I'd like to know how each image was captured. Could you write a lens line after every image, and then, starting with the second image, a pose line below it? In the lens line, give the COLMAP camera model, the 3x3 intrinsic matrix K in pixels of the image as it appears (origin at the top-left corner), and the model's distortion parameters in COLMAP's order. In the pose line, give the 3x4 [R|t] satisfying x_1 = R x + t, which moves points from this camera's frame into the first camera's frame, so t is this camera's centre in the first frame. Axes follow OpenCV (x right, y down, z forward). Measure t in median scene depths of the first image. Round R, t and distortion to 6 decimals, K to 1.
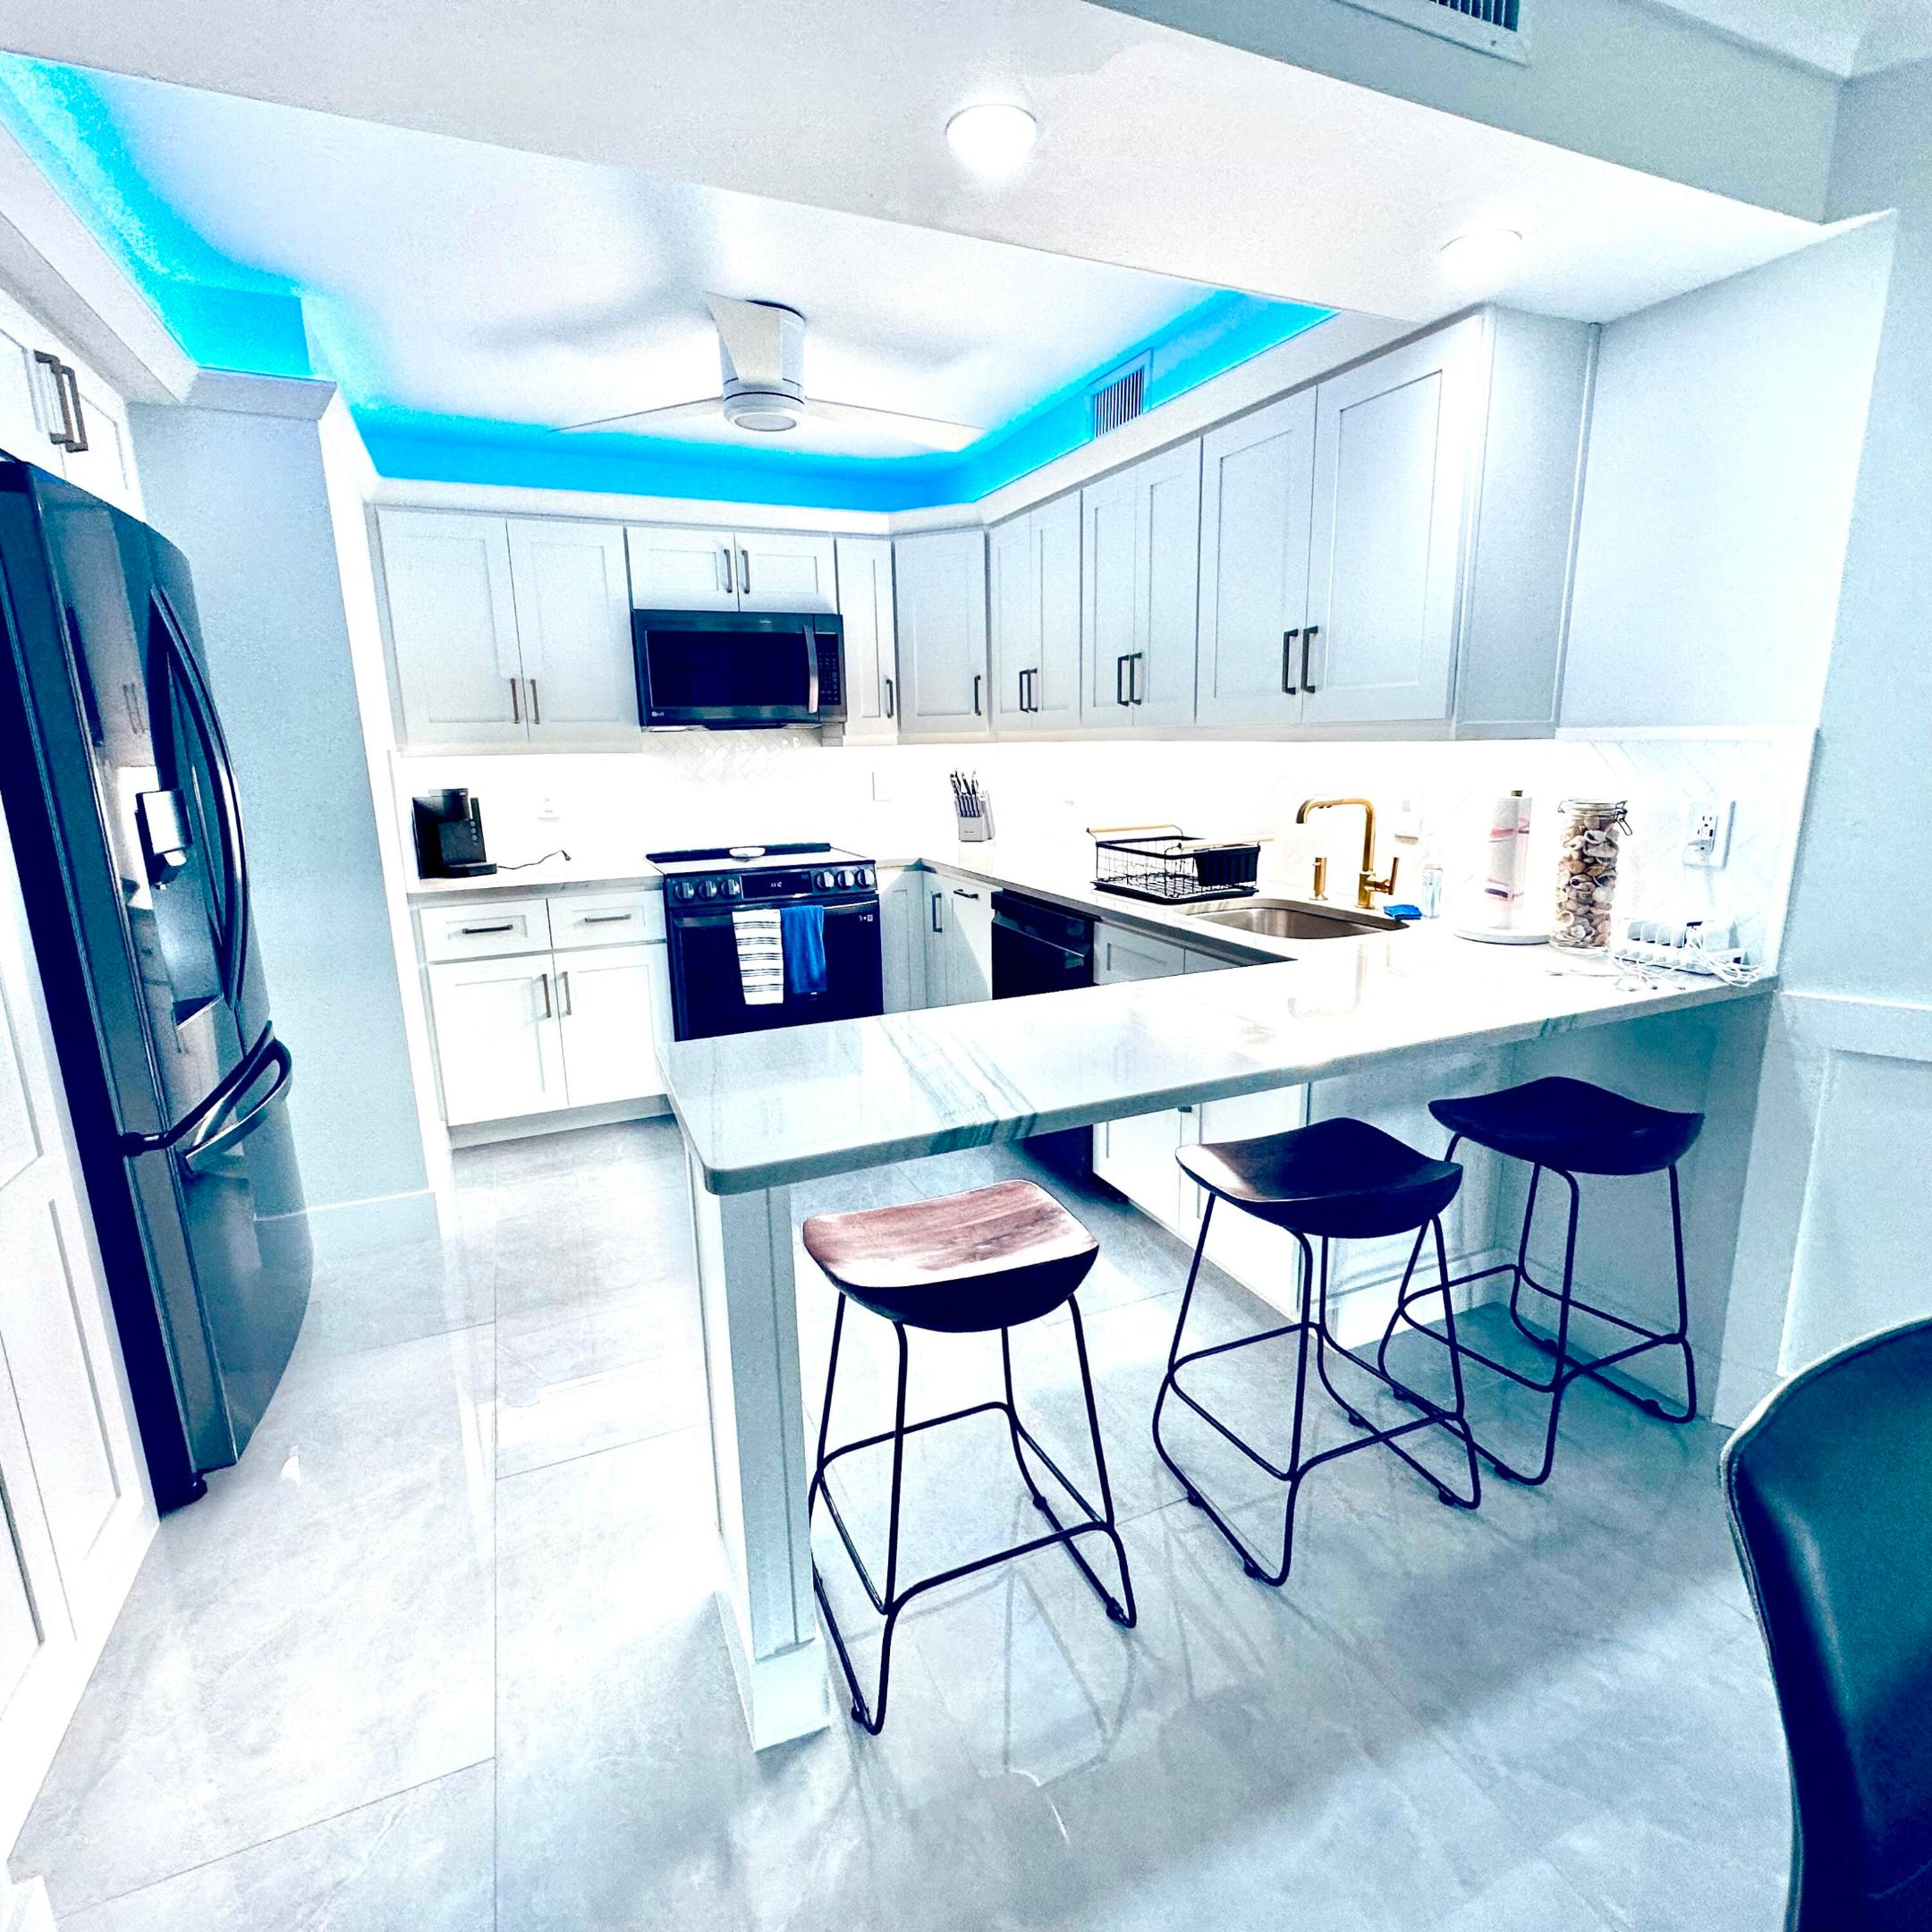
lens RADIAL K [[1028.3, 0, 967.9], [0, 1028.3, 972.8], [0, 0, 1]] dist [0.003446, -0.001249]
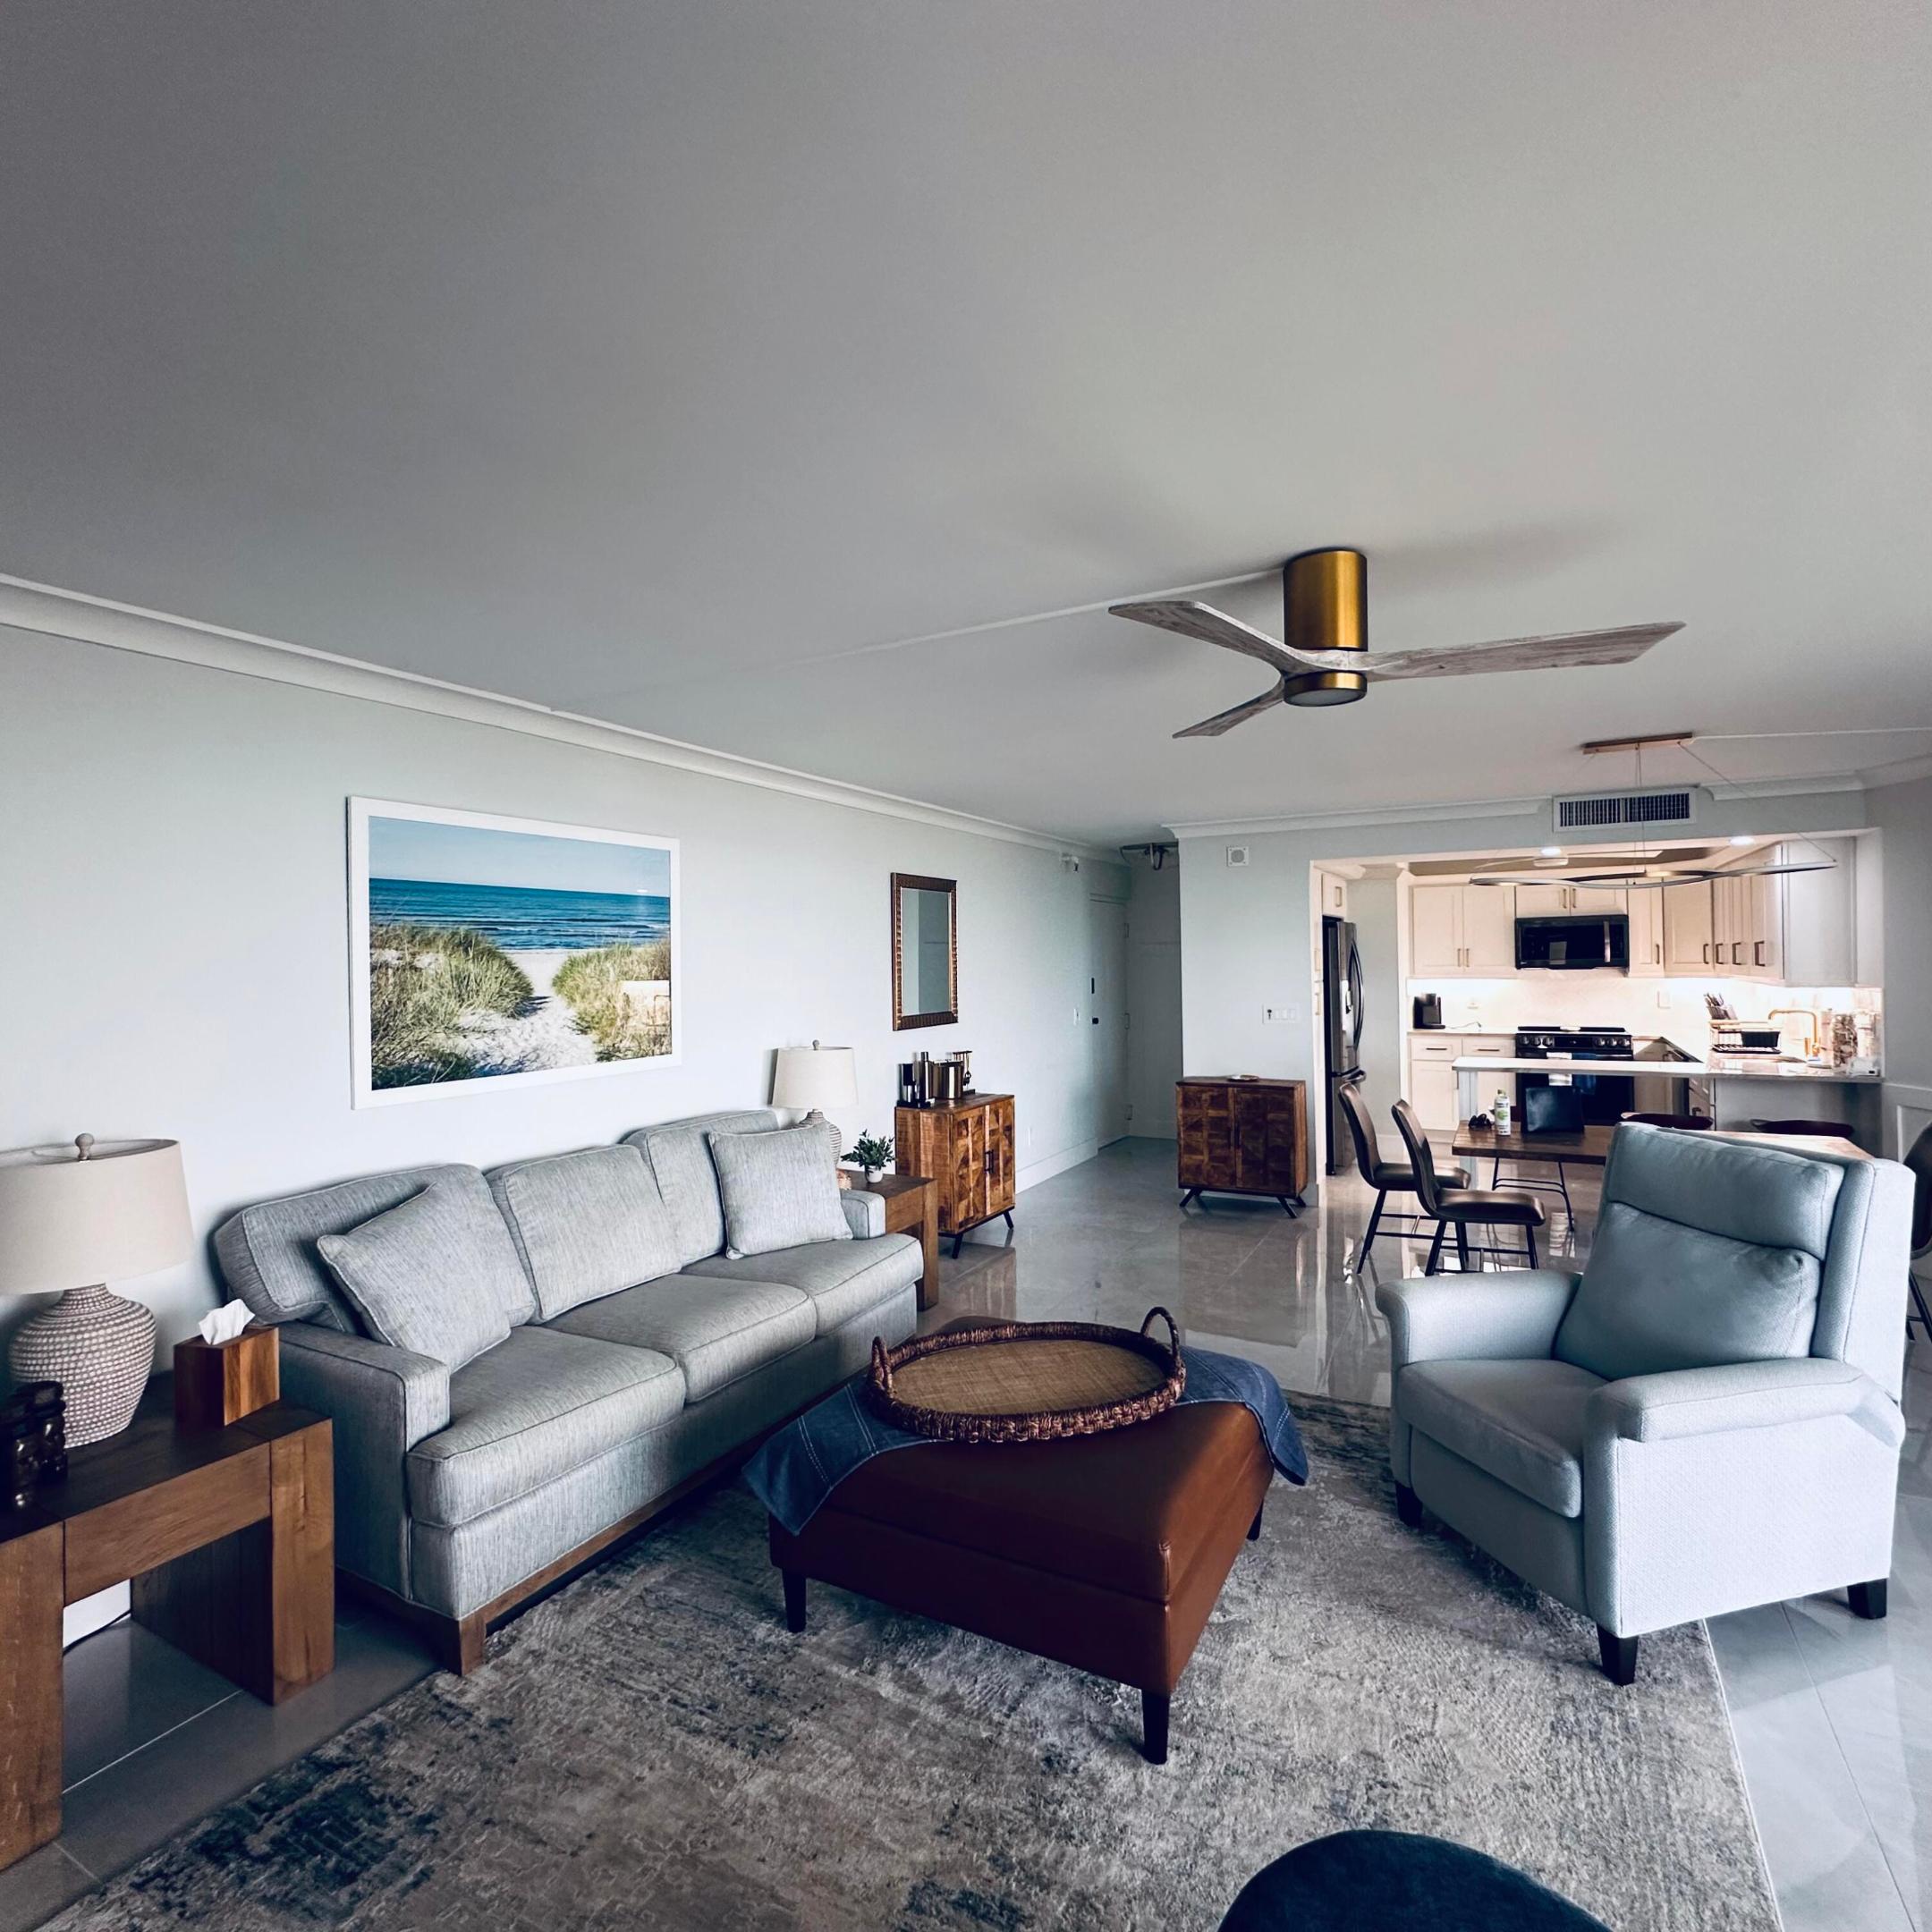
lens RADIAL K [[1028.3, 0, 964.1], [0, 1028.3, 959.3], [0, 0, 1]] dist [0.003446, -0.001249]
pose [[0.608700, 0.006203, -0.793376, 0.714514], [-0.169477, 0.977906, -0.122381, 0.213835], [0.775088, 0.208952, 0.596303, -1.245237]]
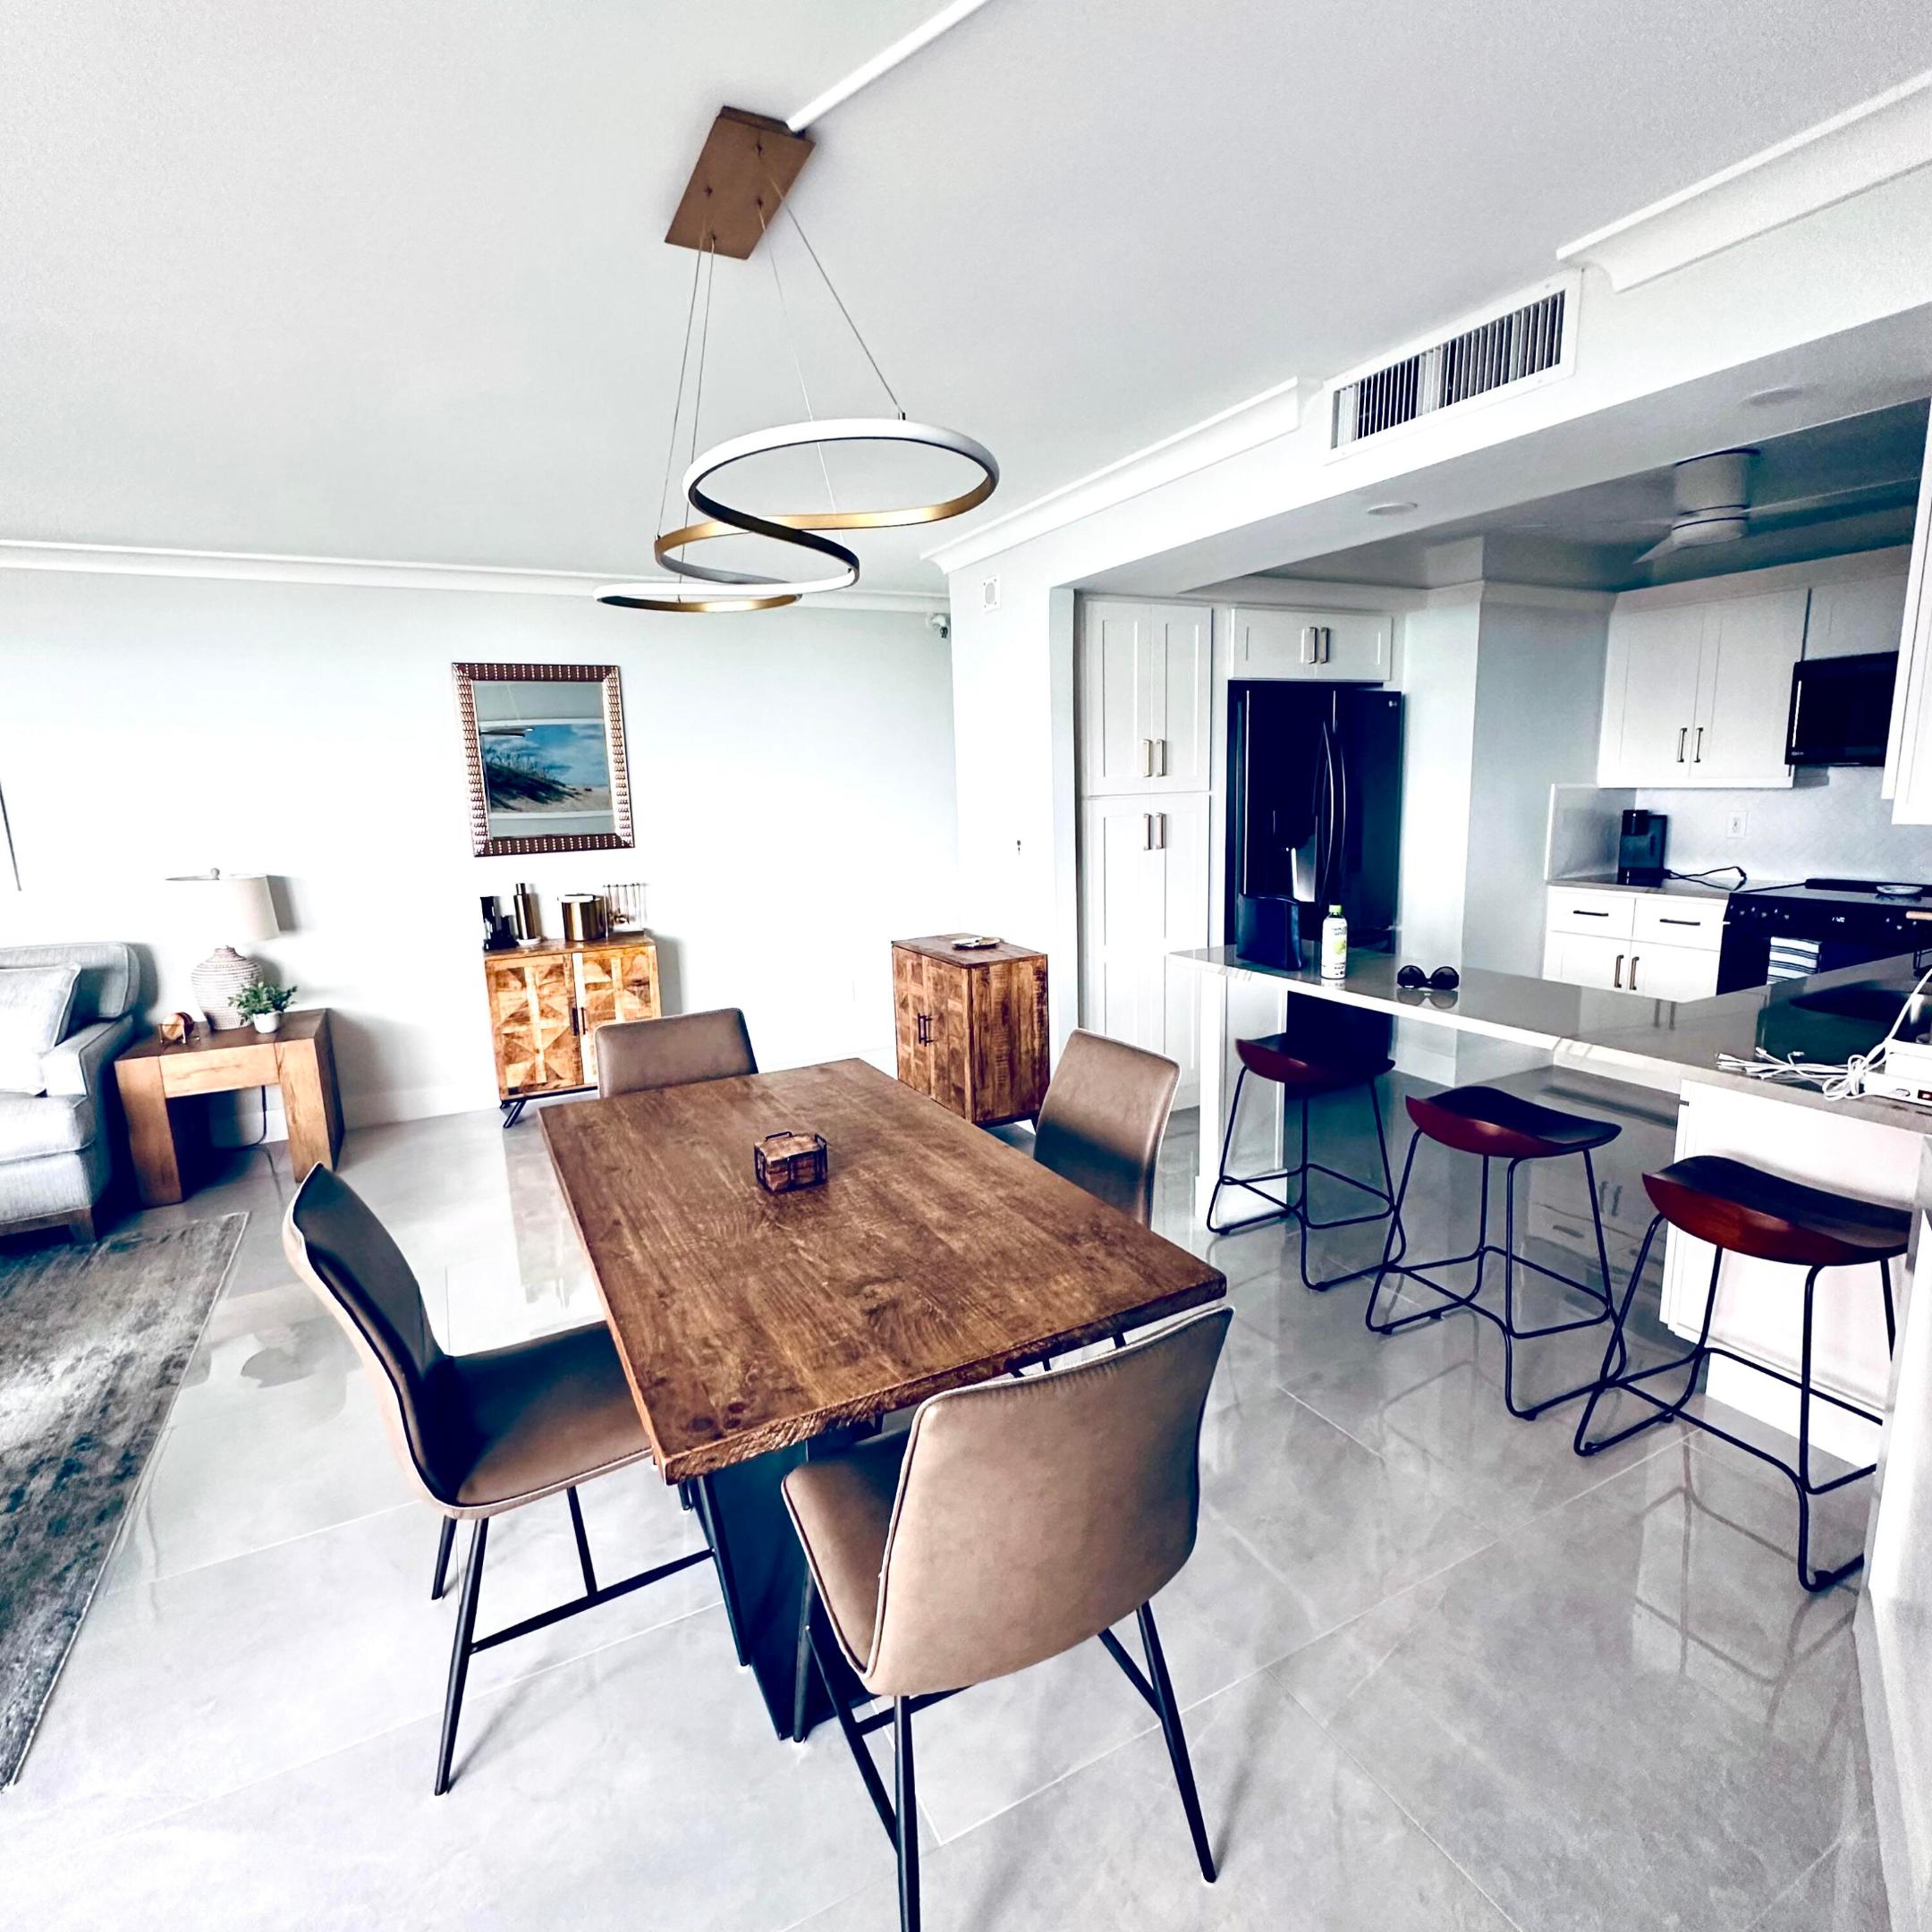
lens RADIAL K [[1028.3, 0, 964.9], [0, 1028.3, 964.2], [0, 0, 1]] dist [0.003446, -0.001249]
pose [[0.058208, 0.194619, -0.979150, 0.765390], [-0.188827, 0.965255, 0.180631, -0.065544], [0.980284, 0.174375, 0.092935, 0.085639]]
